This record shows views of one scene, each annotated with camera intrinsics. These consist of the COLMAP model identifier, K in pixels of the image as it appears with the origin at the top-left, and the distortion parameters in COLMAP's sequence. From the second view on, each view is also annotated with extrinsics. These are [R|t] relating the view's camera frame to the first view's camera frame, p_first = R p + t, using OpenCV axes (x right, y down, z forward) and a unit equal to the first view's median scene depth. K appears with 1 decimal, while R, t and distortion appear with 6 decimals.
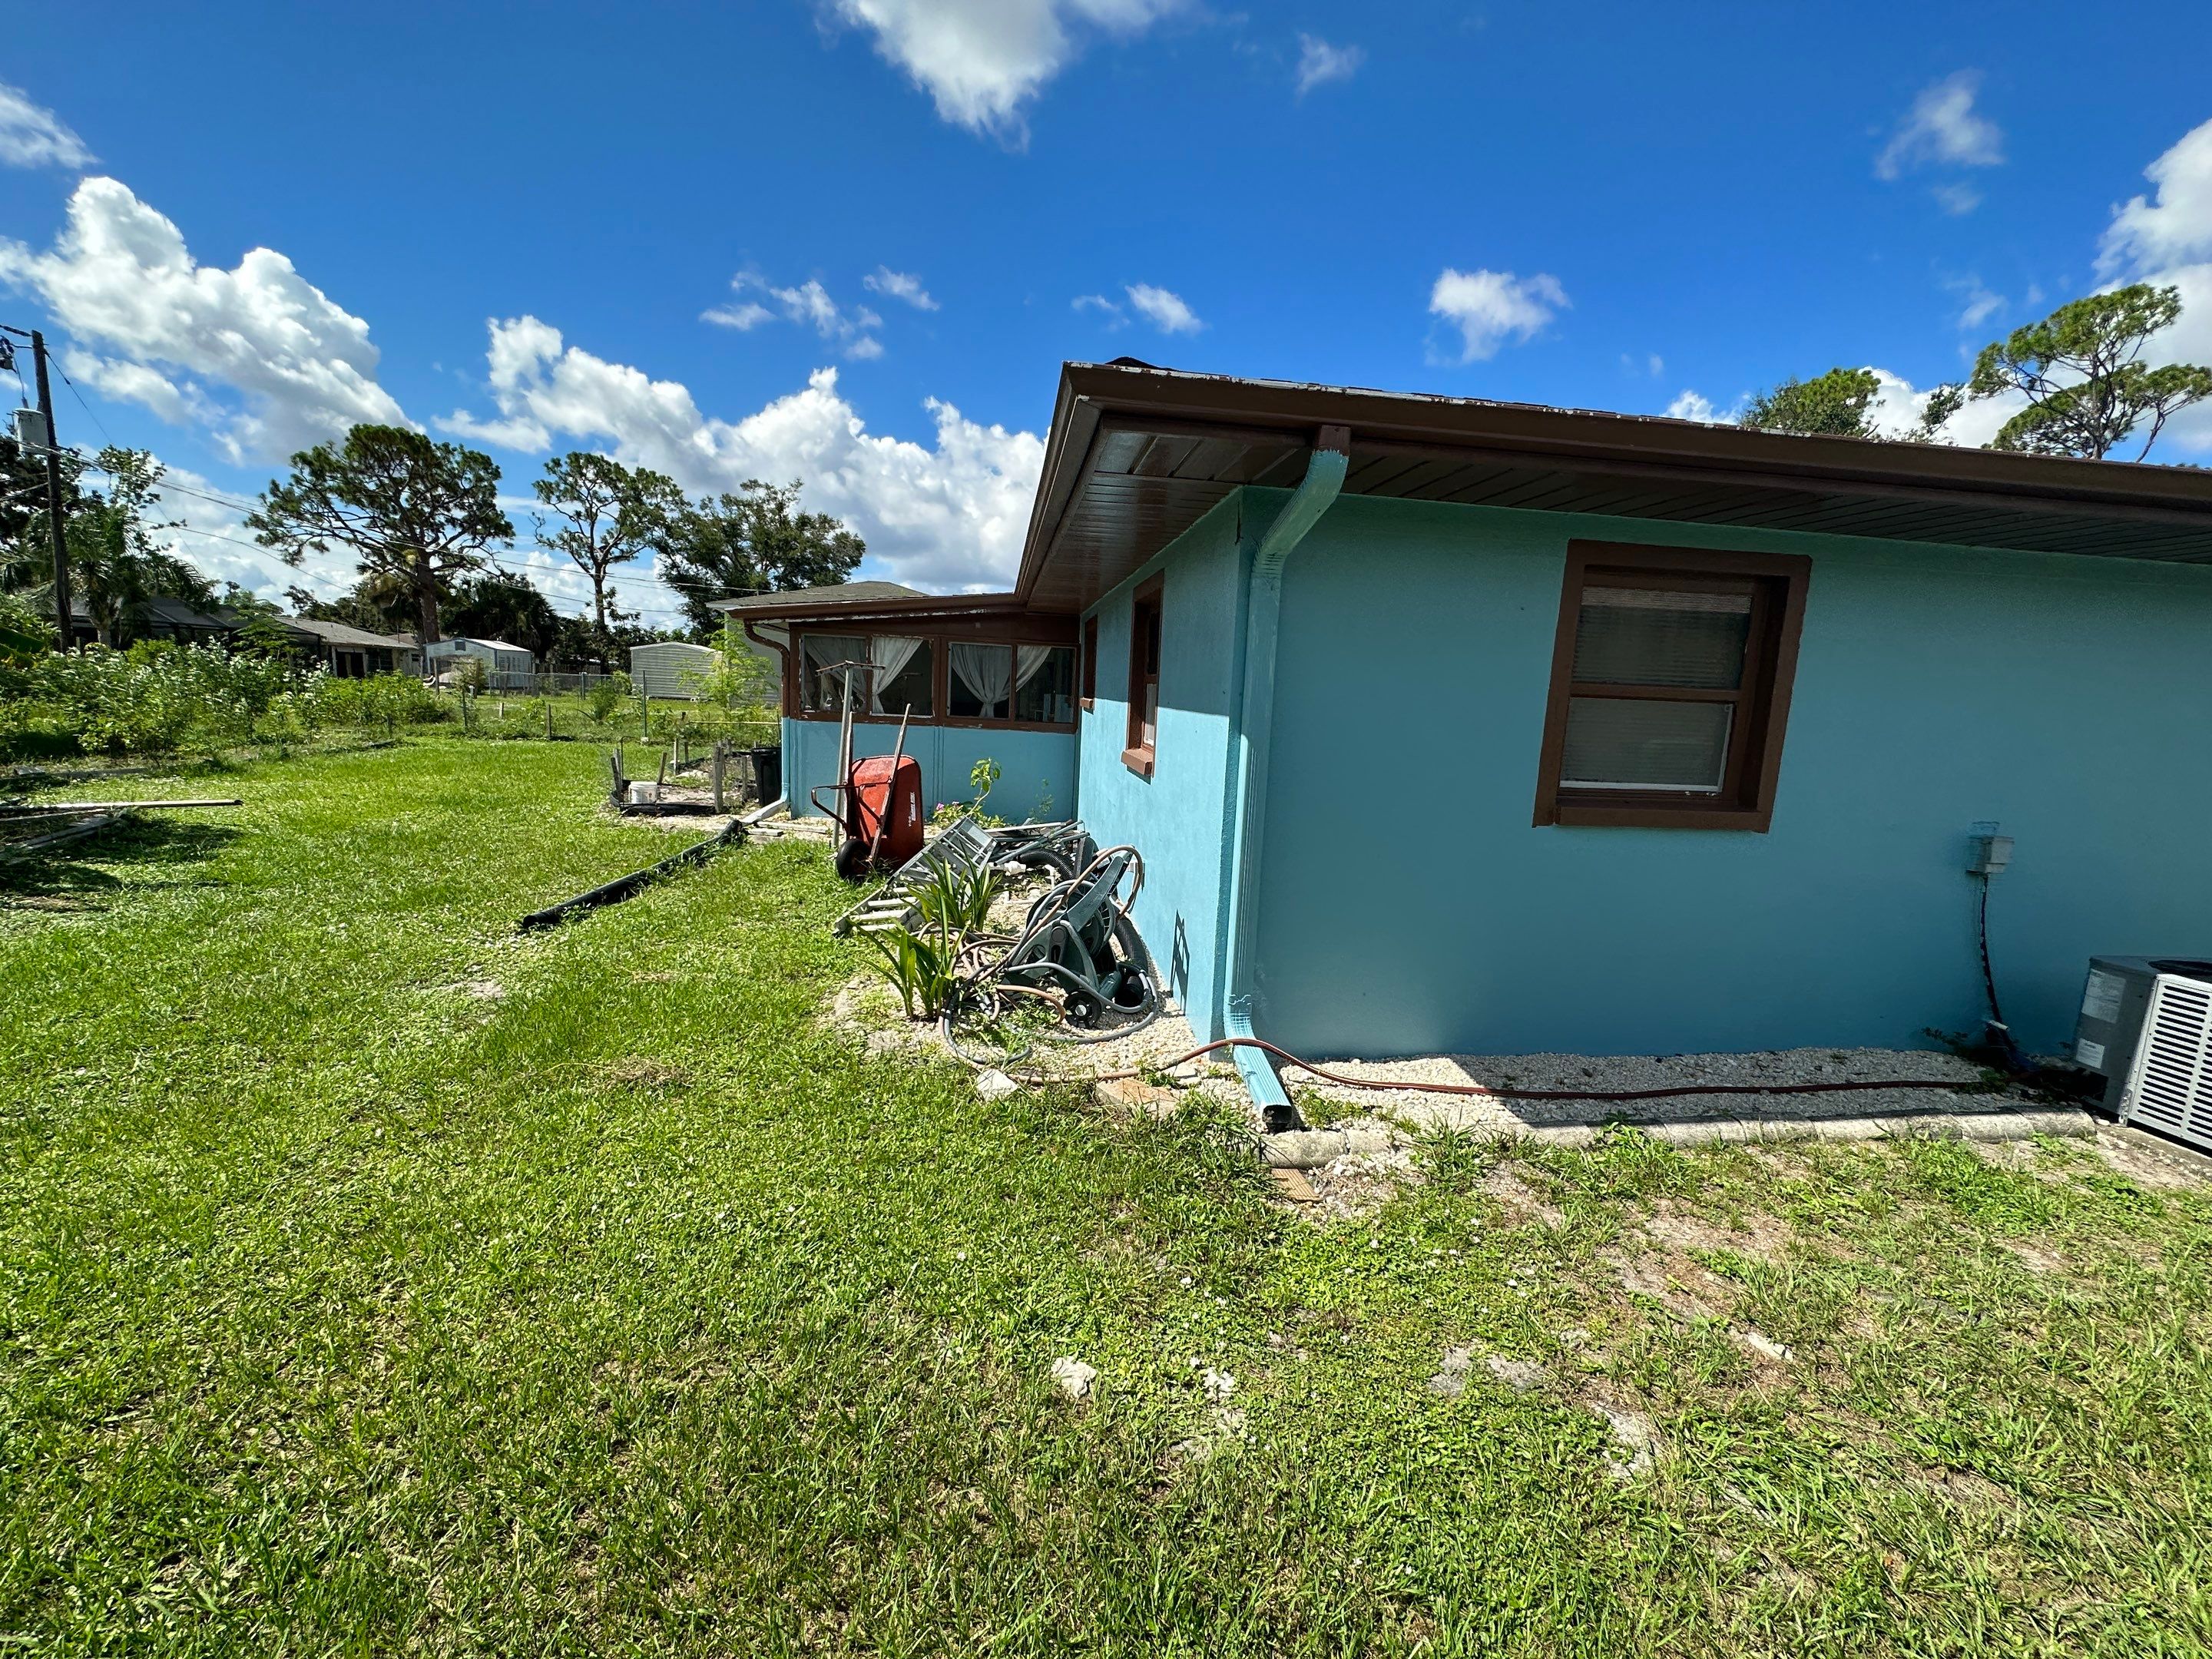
lens RADIAL K [[879.1, 0, 1114.9], [0, 879.1, 831.9], [0, 0, 1]] dist [-0.001117, -0.001412]
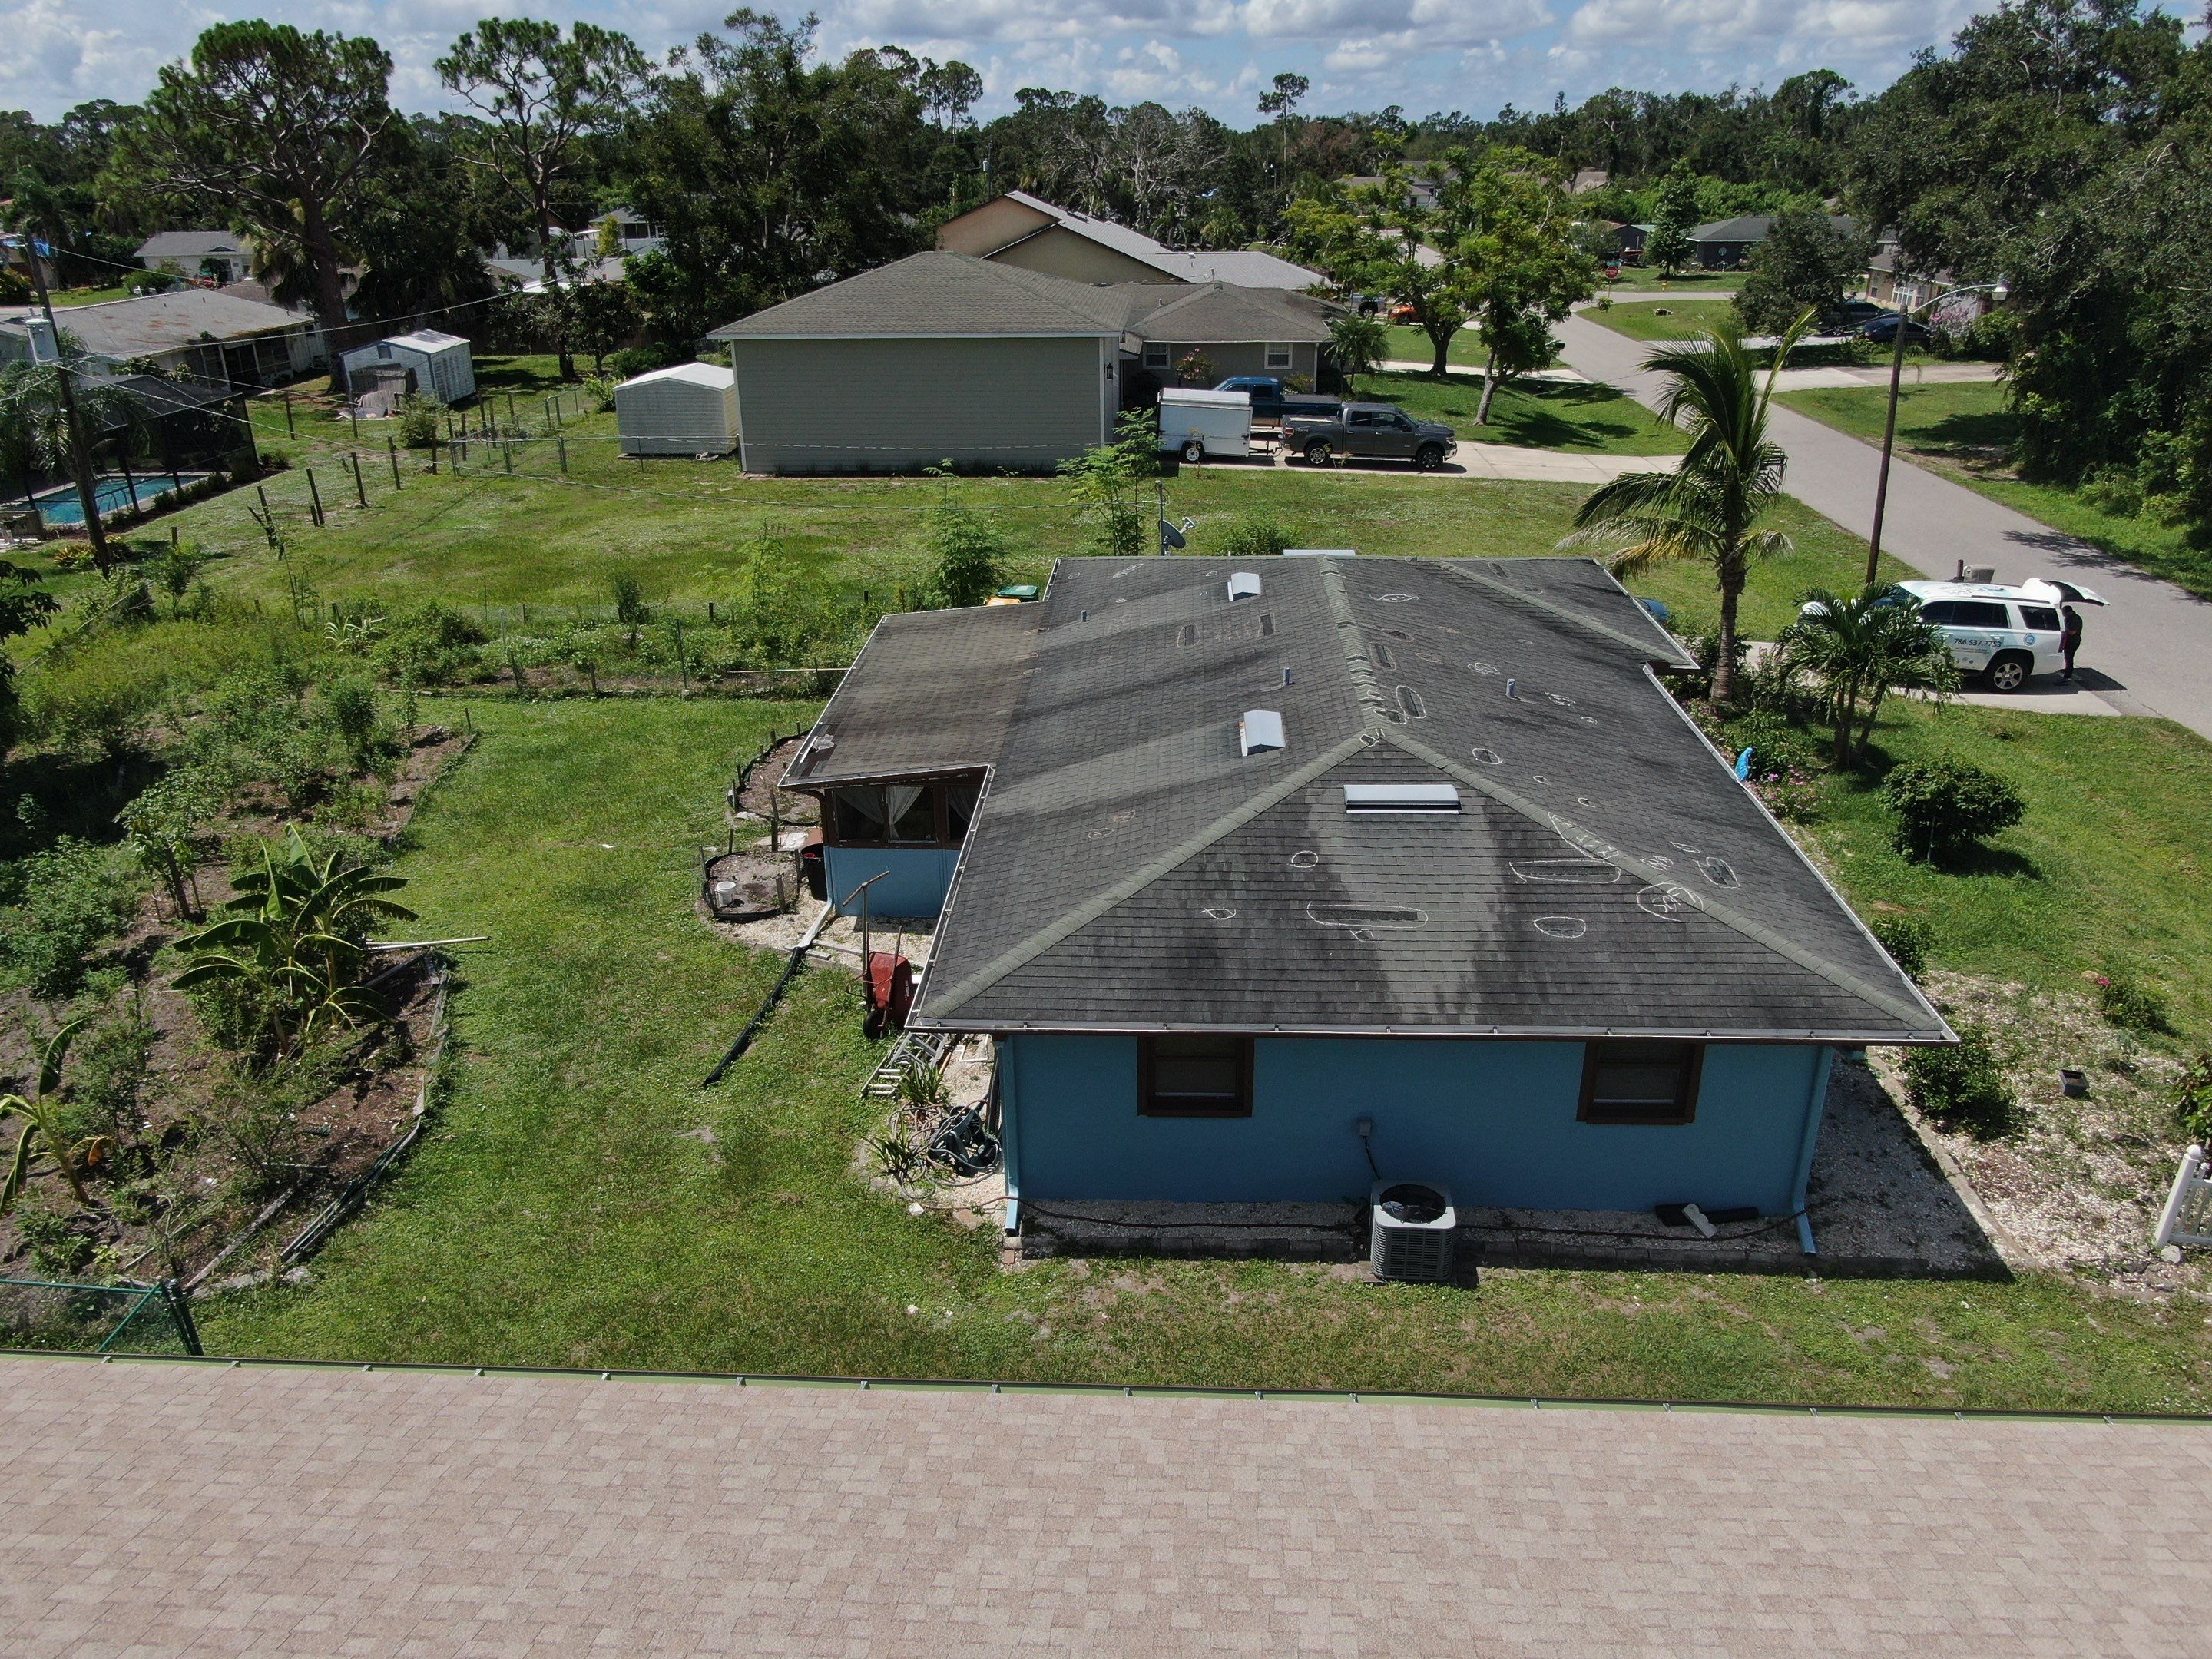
lens RADIAL K [[1608.0, 0, 1110.4], [0, 1608.0, 833.0], [0, 0, 1]] dist [-0.024606, 0.007552]
pose [[0.981007, 0.016675, -0.193252, 0.068704], [0.031993, 0.968743, 0.245995, -0.100372], [0.191314, -0.247506, 0.949810, -0.161777]]
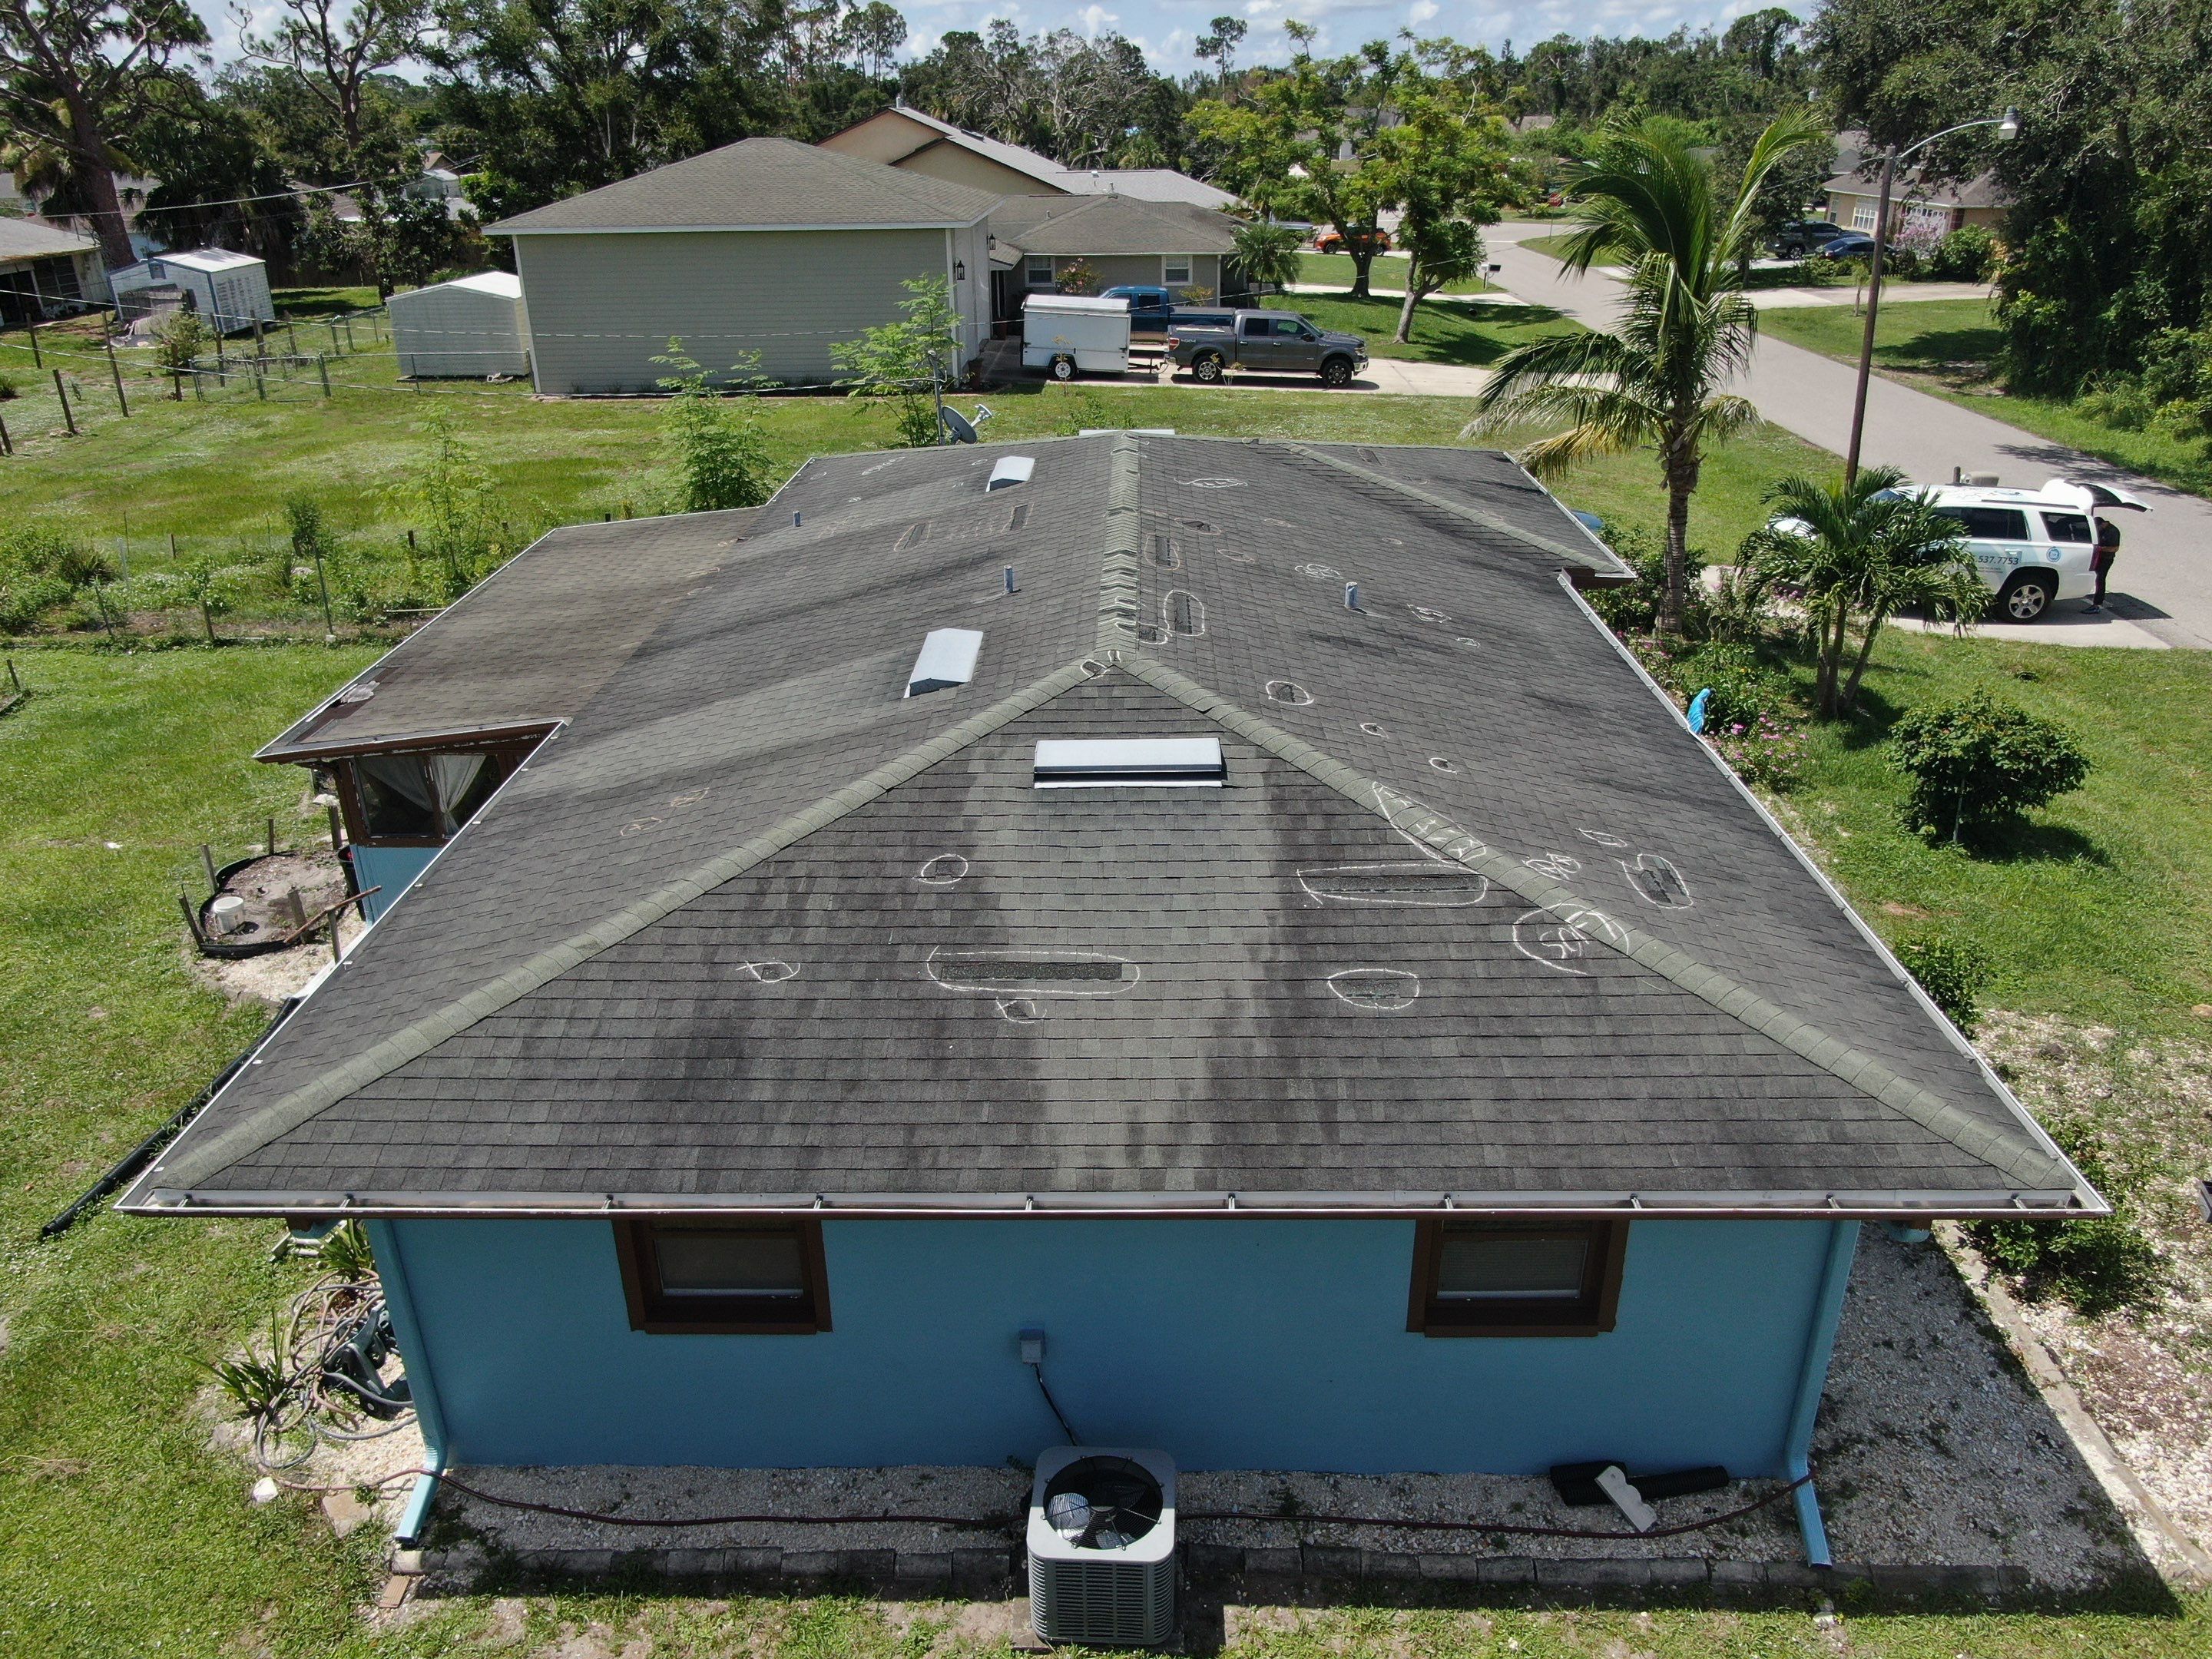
lens RADIAL K [[1608.0, 0, 1110.4], [0, 1608.0, 833.0], [0, 0, 1]] dist [-0.024606, 0.007552]
pose [[0.985660, 0.006886, -0.168602, 0.089104], [0.038425, 0.963757, 0.263998, -0.074618], [0.164309, -0.266691, 0.949673, -0.053358]]
